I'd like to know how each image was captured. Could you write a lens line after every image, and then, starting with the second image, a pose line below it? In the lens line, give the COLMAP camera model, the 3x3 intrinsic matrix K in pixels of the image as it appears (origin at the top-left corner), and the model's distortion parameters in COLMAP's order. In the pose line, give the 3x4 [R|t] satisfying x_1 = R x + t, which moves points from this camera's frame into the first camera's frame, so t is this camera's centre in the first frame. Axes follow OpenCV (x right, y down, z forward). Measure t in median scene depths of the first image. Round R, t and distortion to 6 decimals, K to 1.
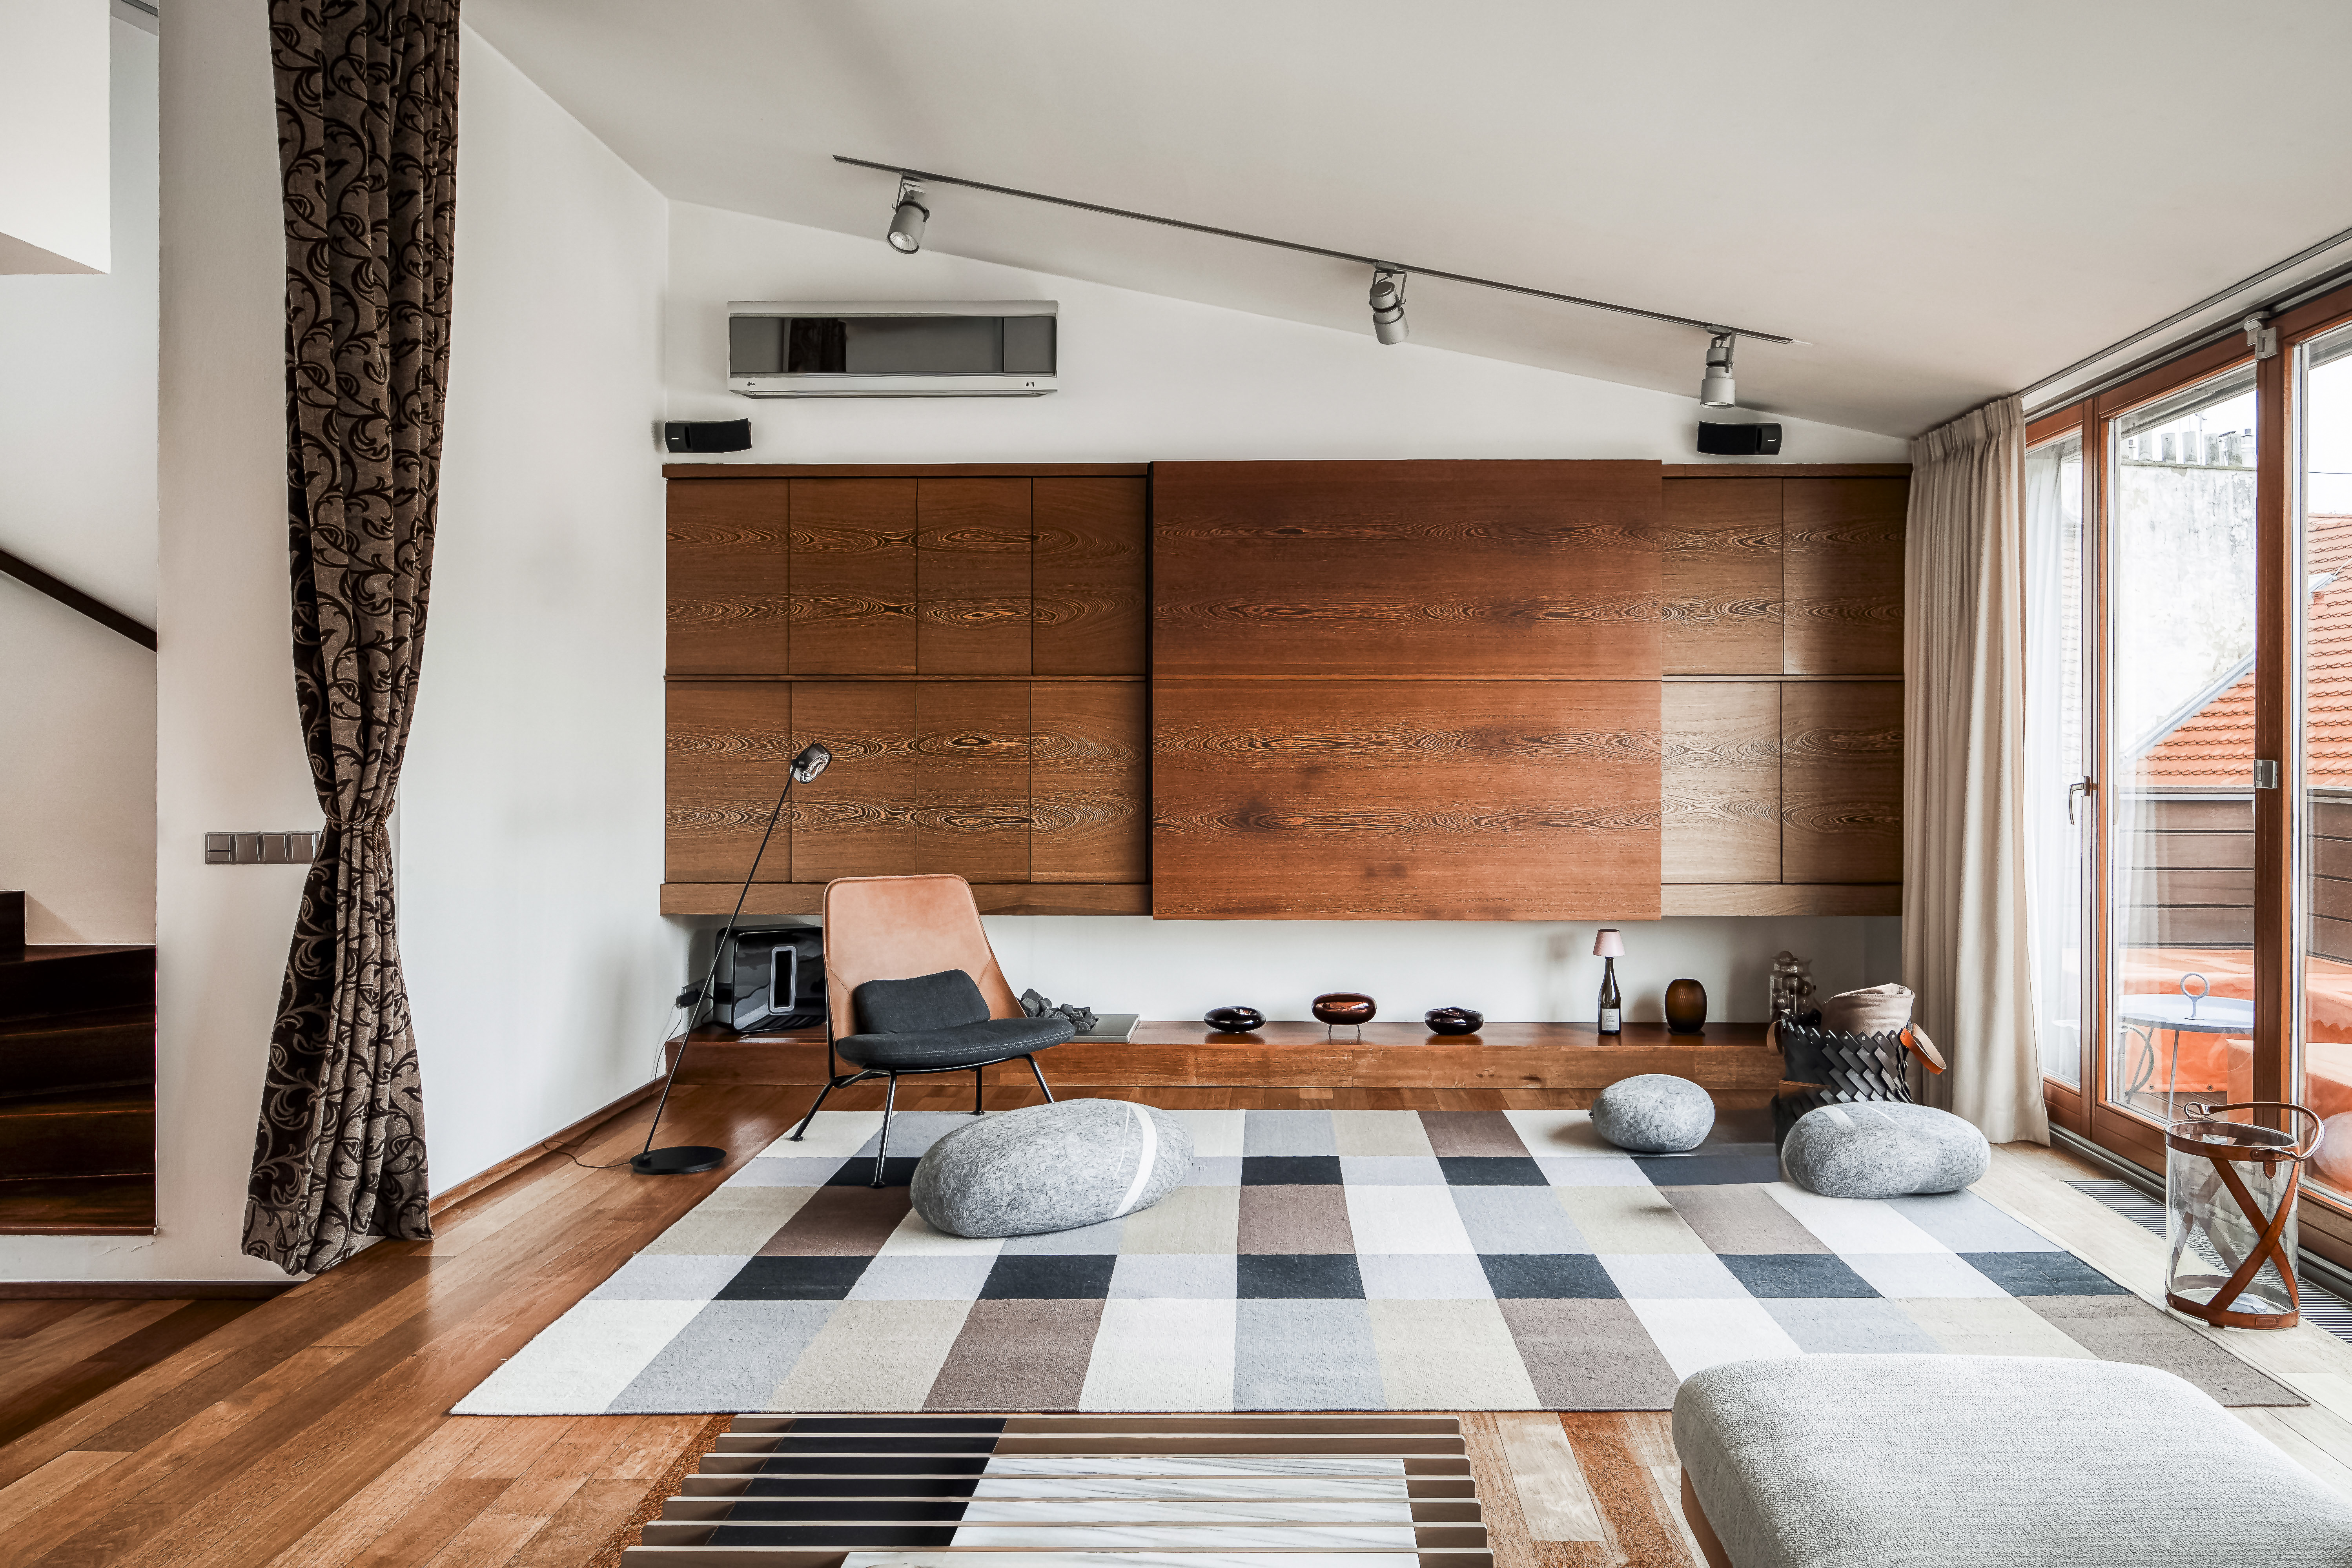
lens RADIAL K [[1604.5, 0, 1176.0], [0, 1604.5, 784.0], [0, 0, 1]] dist [0.000647, 0.000157]
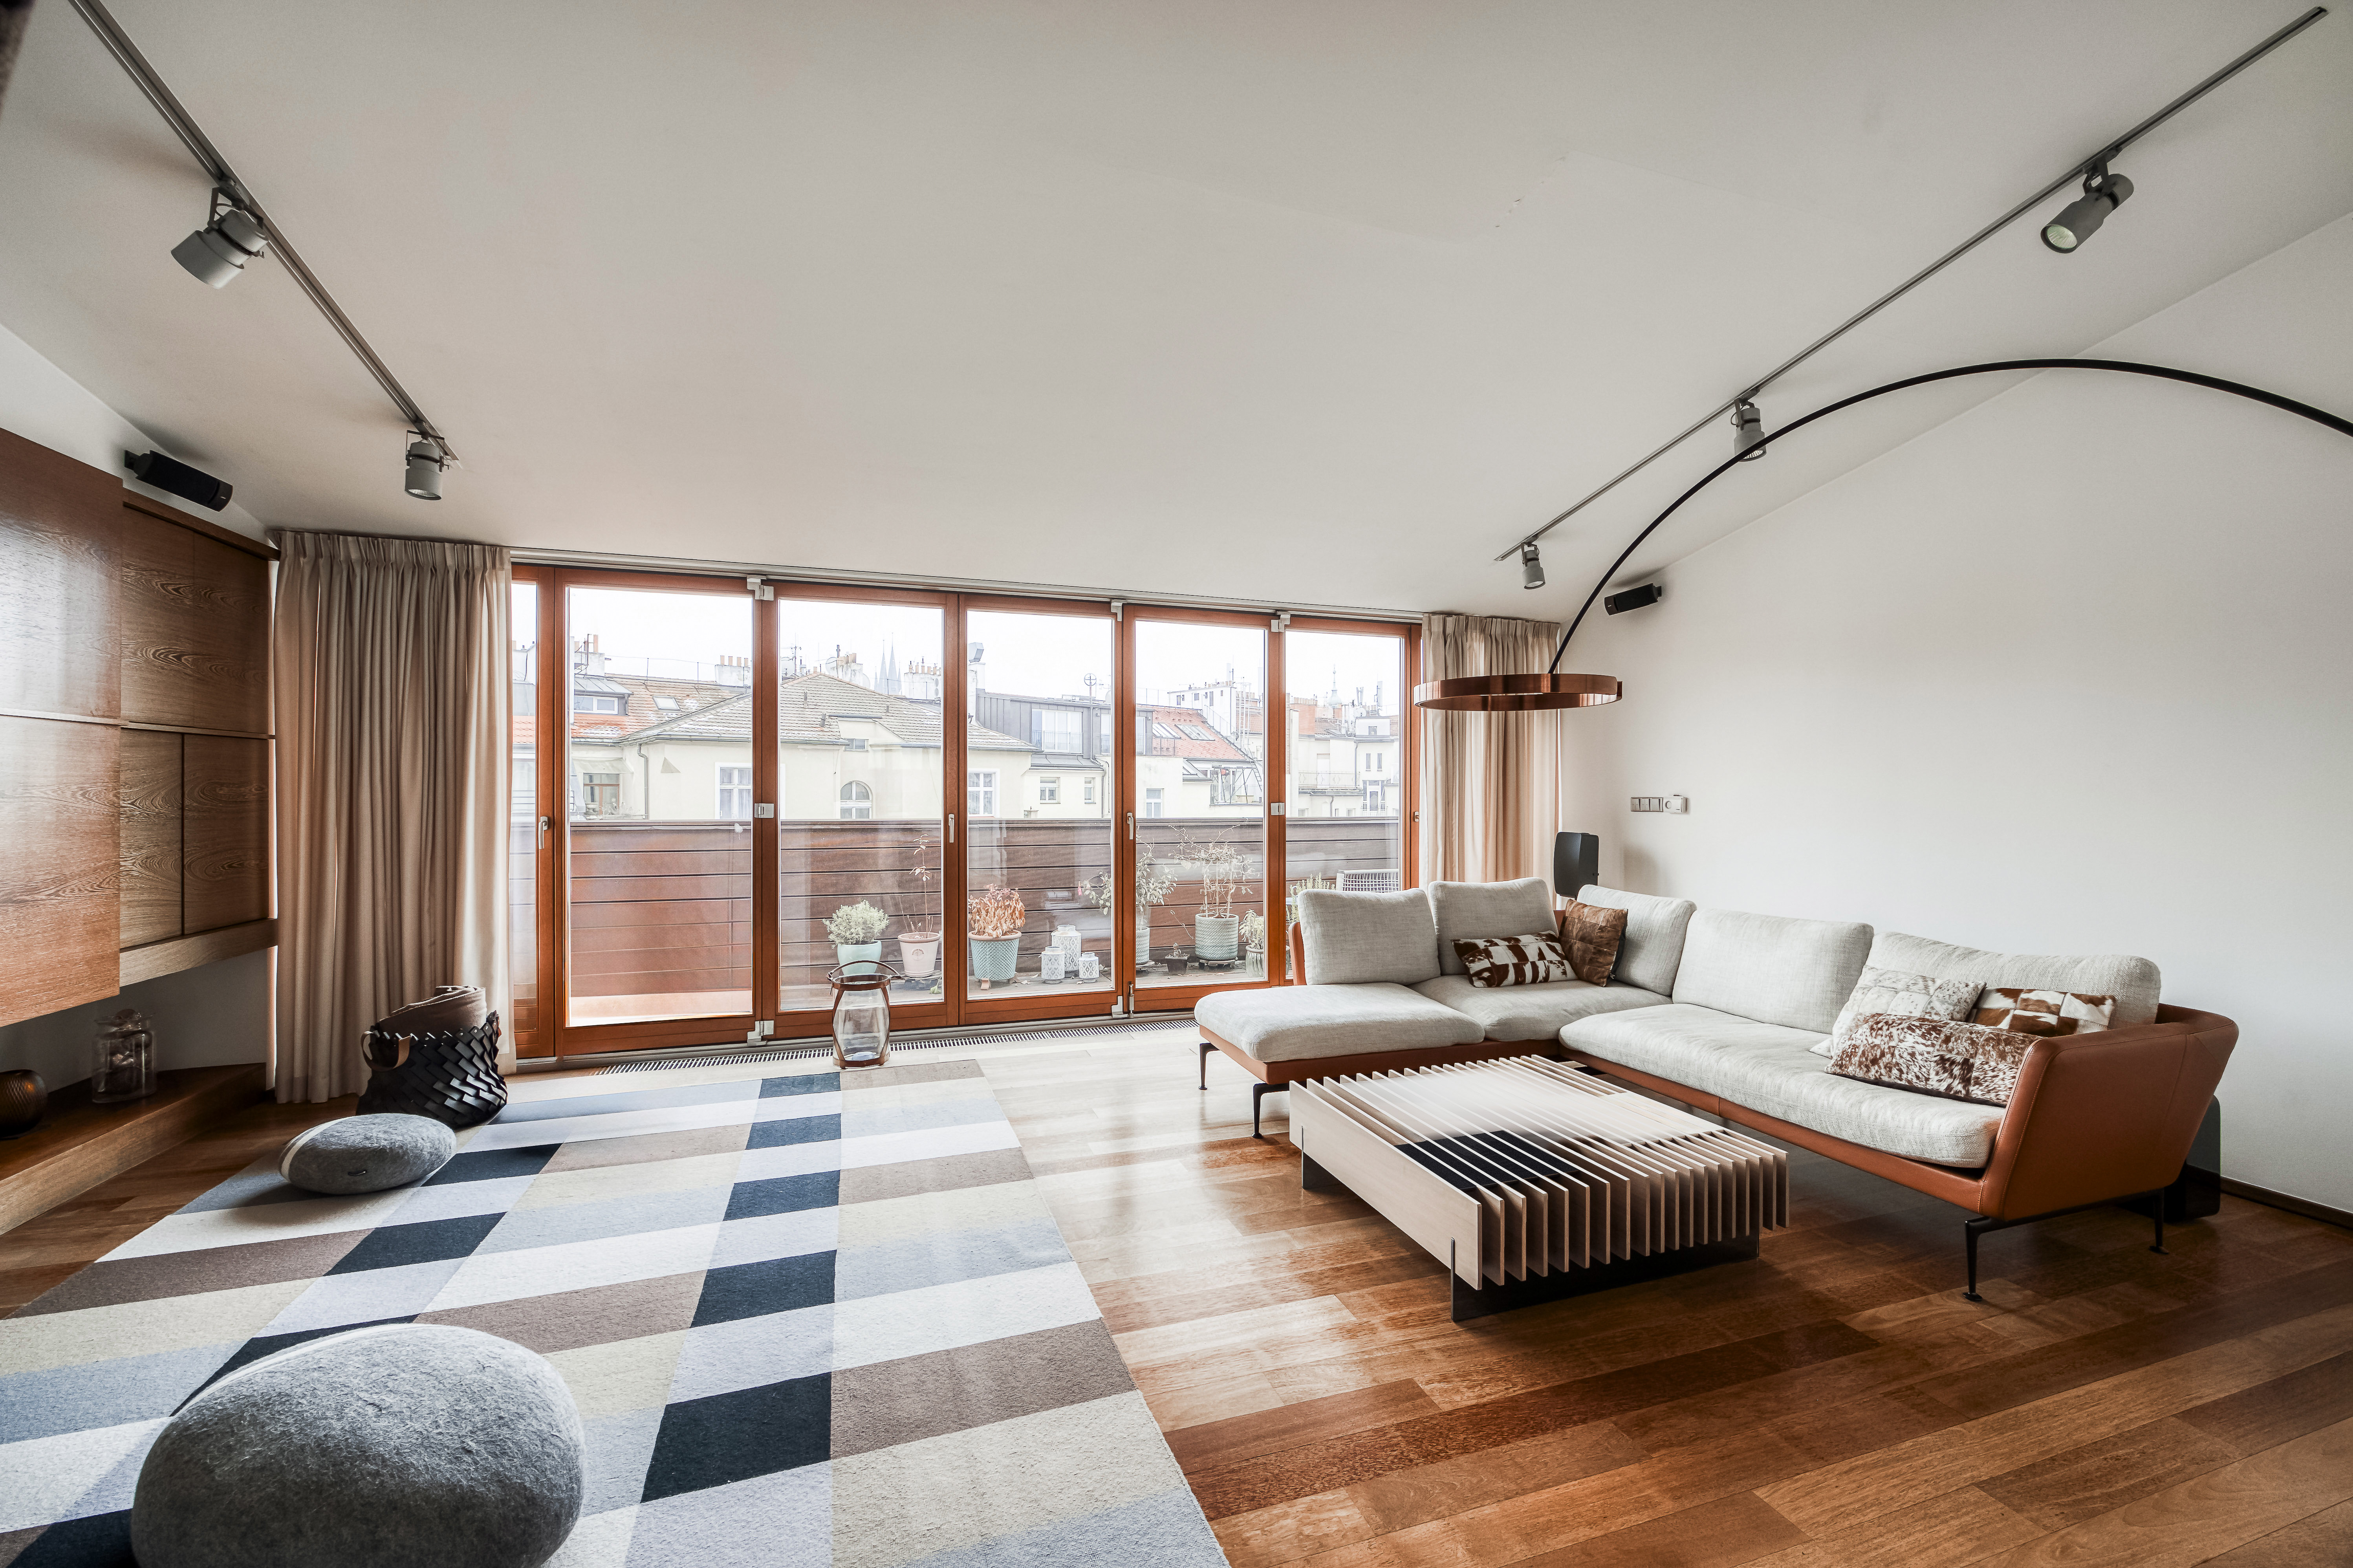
lens RADIAL K [[1000.2, 0, 1170.2], [0, 1000.2, 811.8], [0, 0, 1]] dist [-0.011625, 0.001466]
pose [[-0.370580, -0.005598, 0.928784, -0.614882], [0.032932, 0.999274, 0.019162, -0.010033], [-0.928216, 0.037688, -0.370127, 0.959478]]
